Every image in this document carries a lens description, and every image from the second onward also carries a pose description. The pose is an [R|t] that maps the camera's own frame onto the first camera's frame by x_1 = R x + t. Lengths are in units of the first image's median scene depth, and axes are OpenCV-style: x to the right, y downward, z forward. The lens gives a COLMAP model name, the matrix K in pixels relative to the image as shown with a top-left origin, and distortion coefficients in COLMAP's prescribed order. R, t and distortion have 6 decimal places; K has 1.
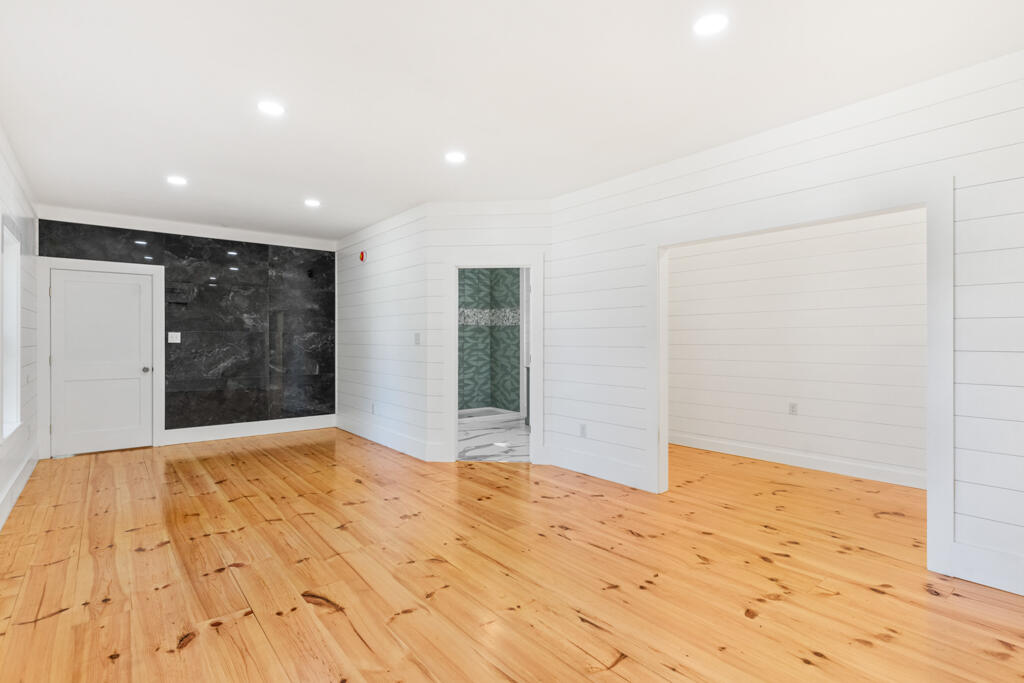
lens RADIAL K [[520.6, 0, 518.4], [0, 520.6, 340.2], [0, 0, 1]] dist [0.001910, 0.000104]
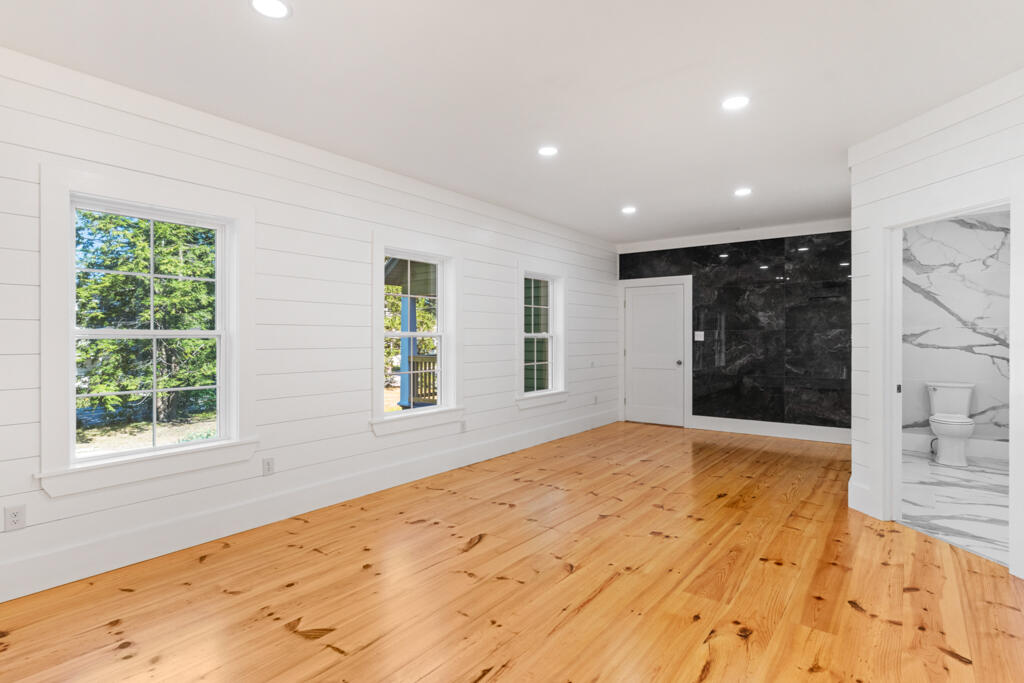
lens RADIAL K [[520.6, 0, 501.2], [0, 520.6, 341.6], [0, 0, 1]] dist [0.001910, 0.000104]
pose [[0.220661, 0.008097, -0.975317, 0.489079], [0.000329, 0.999965, 0.008376, -0.003510], [0.975351, -0.002169, 0.220651, 0.429308]]
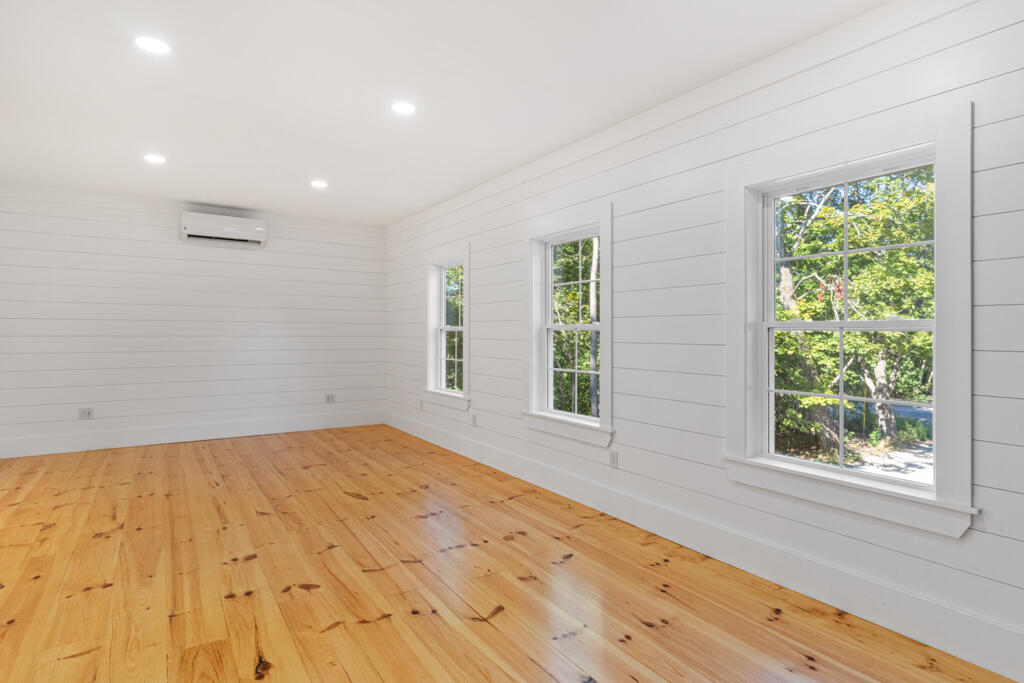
lens RADIAL K [[541.2, 0, 504.5], [0, 541.2, 335.3], [0, 0, 1]] dist [0.006049, 0.001043]
pose [[-0.993585, -0.003289, 0.113043, -0.553739], [-0.002639, 0.999979, 0.005892, 0.000096], [-0.113060, 0.005556, -0.993573, 1.418152]]
